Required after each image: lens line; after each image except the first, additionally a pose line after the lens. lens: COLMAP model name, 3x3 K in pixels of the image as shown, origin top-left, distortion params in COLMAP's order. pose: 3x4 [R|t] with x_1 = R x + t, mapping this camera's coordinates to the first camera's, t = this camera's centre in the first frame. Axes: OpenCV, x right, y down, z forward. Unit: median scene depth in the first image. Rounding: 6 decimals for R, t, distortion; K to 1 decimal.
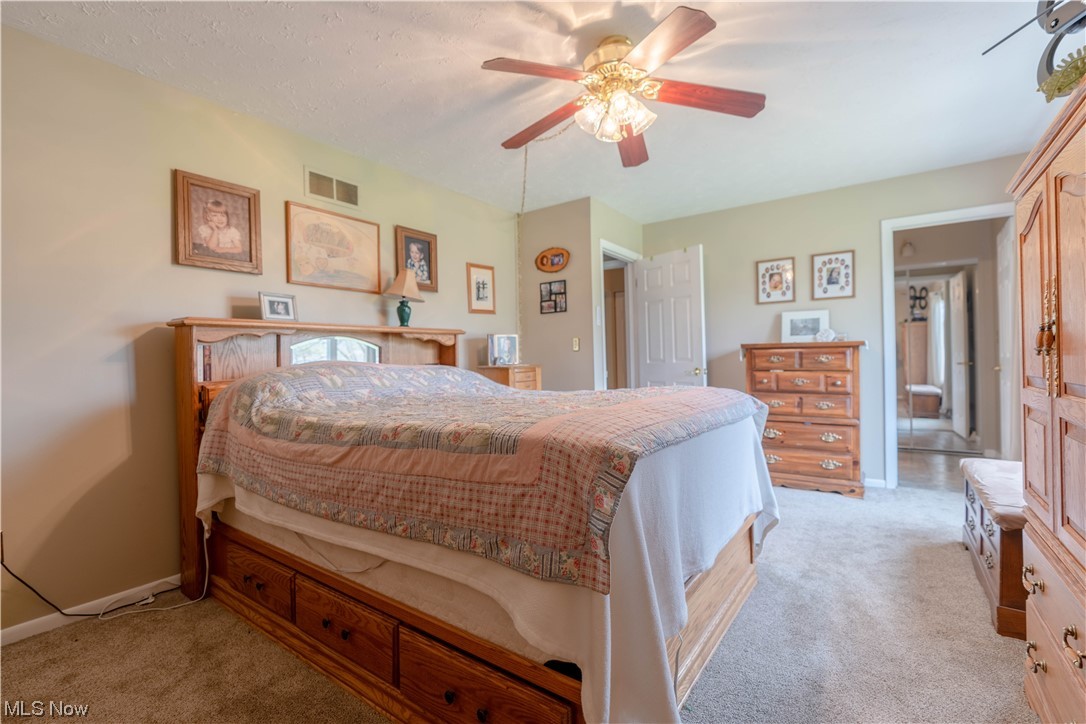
lens RADIAL K [[490.3, 0, 552.0], [0, 490.3, 360.1], [0, 0, 1]] dist [-0.004169, -0.000168]
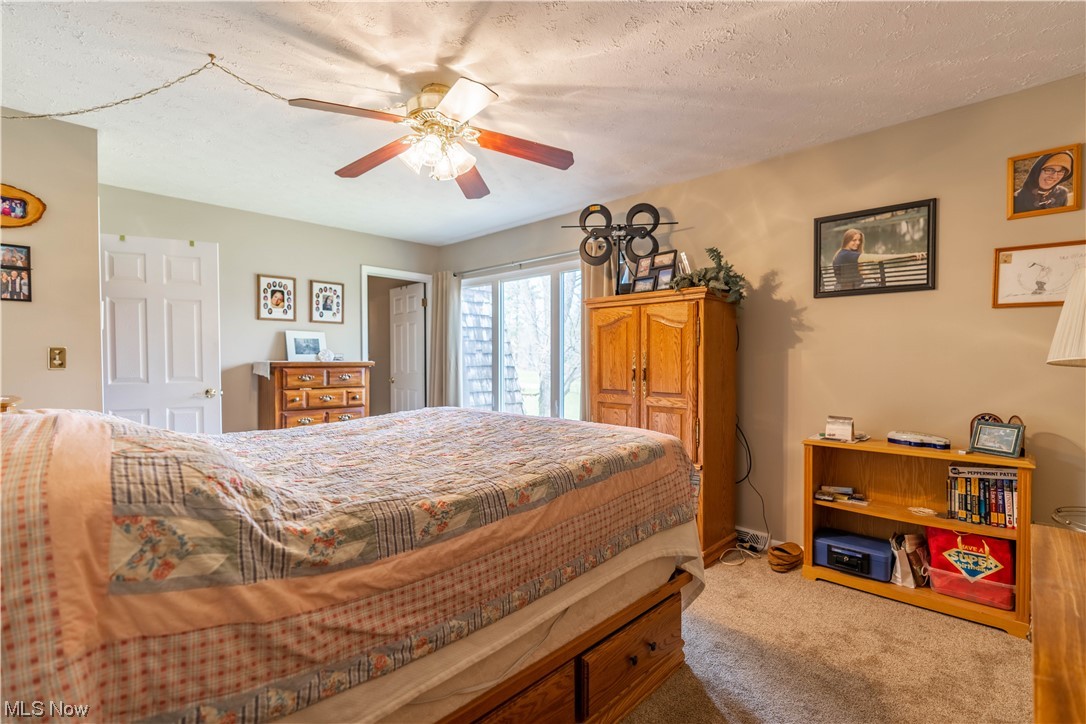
lens RADIAL K [[490.3, 0, 552.6], [0, 490.3, 364.5], [0, 0, 1]] dist [-0.004169, -0.000168]
pose [[0.153452, 0.006269, 0.988136, -0.511294], [-0.002021, 0.999980, -0.006030, -0.025731], [-0.988154, -0.001071, 0.153461, 0.344716]]
